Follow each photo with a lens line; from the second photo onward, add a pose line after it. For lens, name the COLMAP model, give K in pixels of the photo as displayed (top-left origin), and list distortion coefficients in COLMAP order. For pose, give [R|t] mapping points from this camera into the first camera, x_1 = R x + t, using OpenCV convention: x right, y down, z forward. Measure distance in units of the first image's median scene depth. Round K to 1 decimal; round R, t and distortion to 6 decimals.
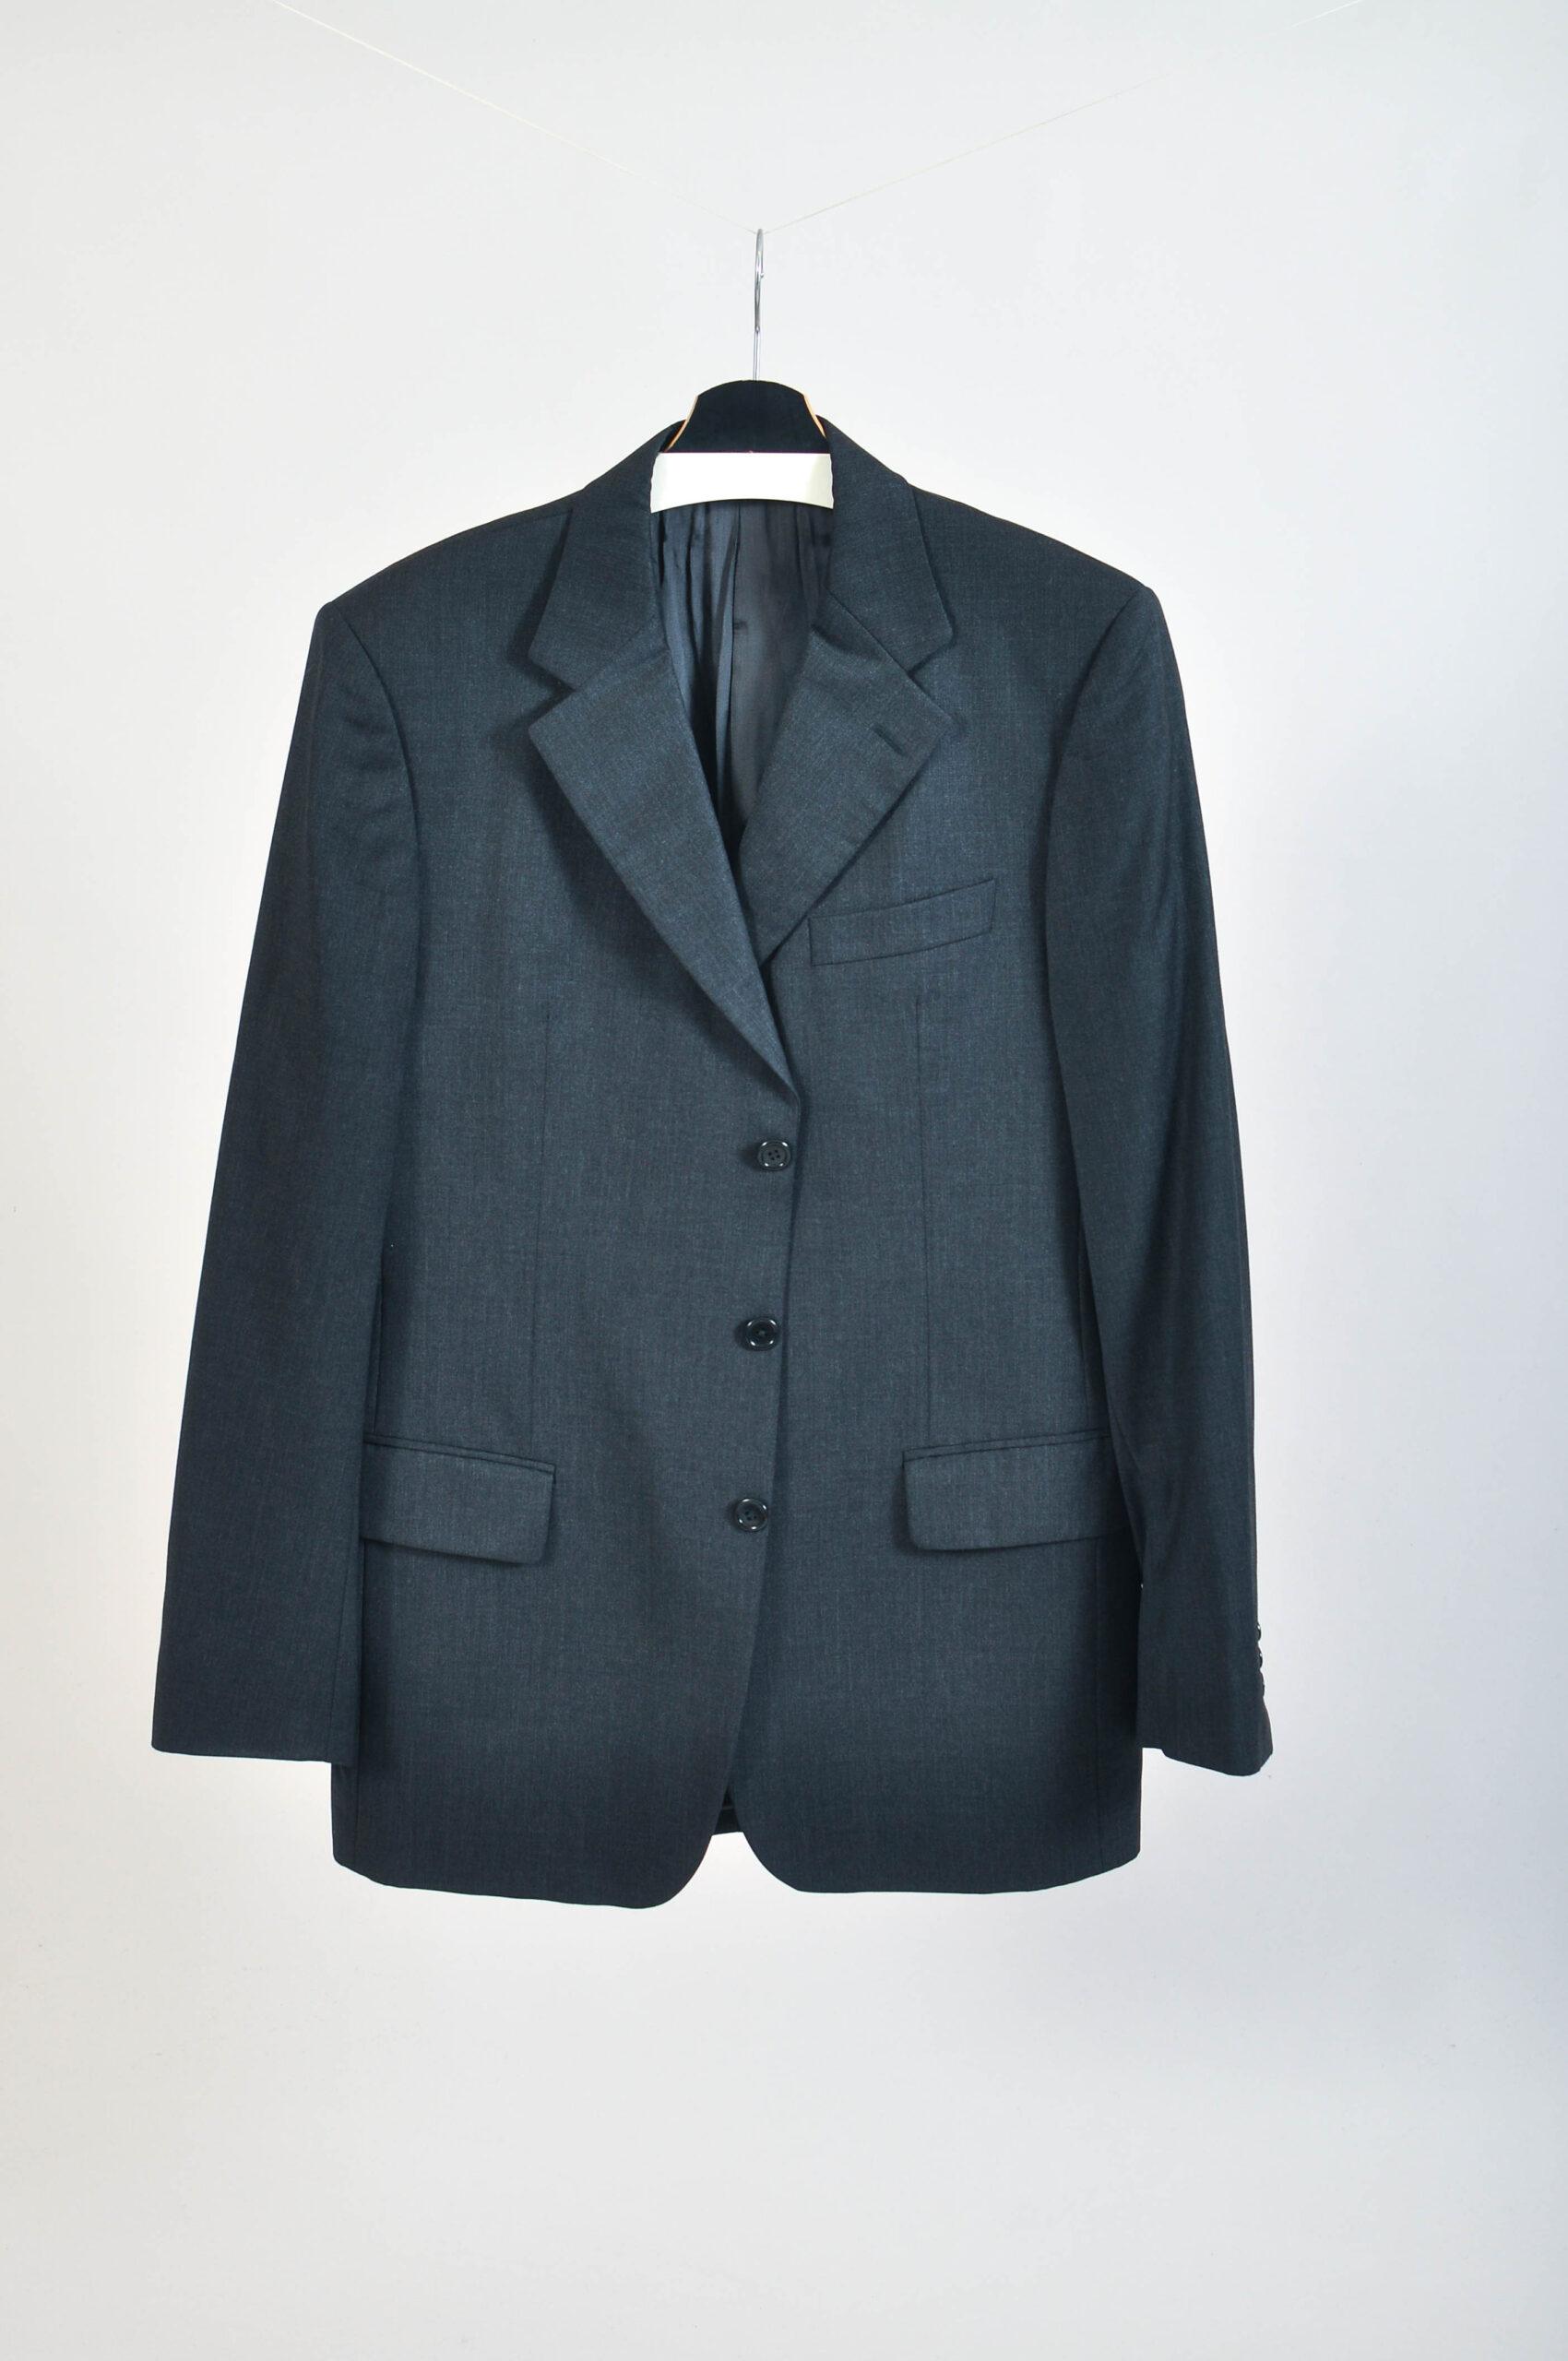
lens RADIAL K [[3642.2, 0, 784.0], [0, 3642.2, 1180.5], [0, 0, 1]] dist [-0.170478, -0.077961]
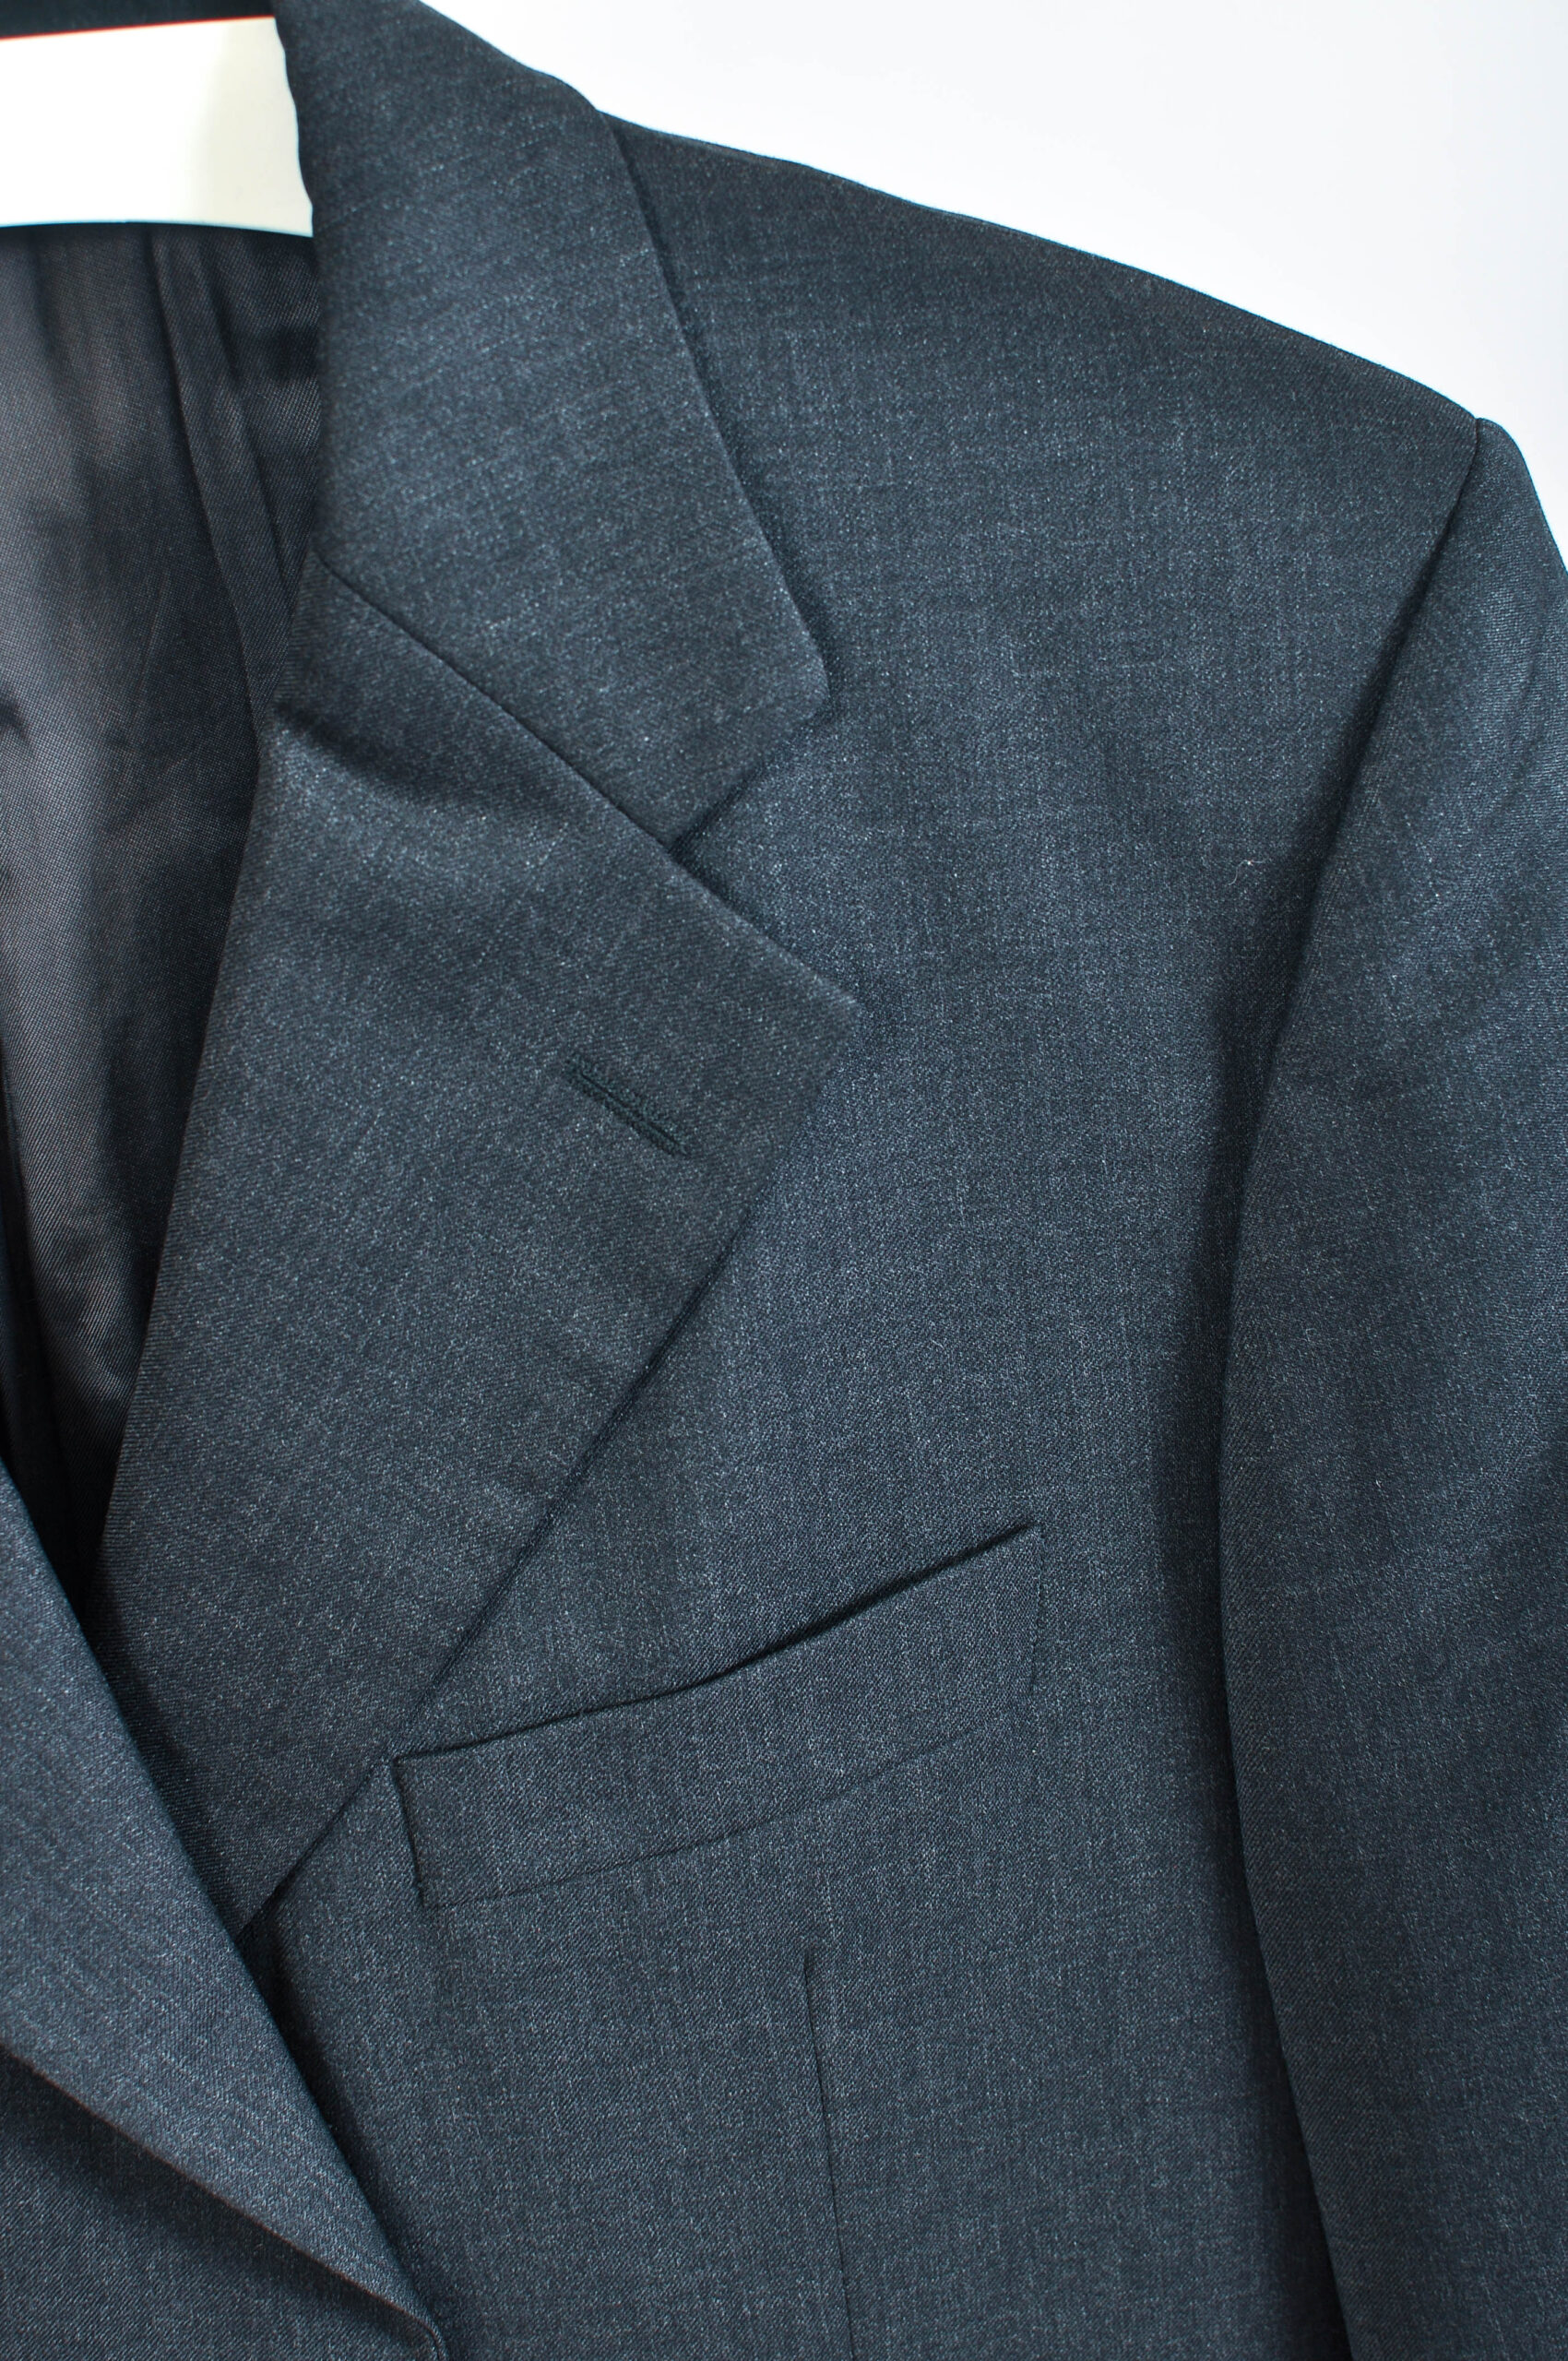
lens RADIAL K [[3642.2, 0, 784.0], [0, 3642.2, 1180.5], [0, 0, 1]] dist [-0.170478, -0.077961]
pose [[0.973152, -0.137959, 0.184237, -0.008858], [0.118929, 0.986715, 0.110676, -0.142036], [-0.197058, -0.085794, 0.976631, 0.732165]]
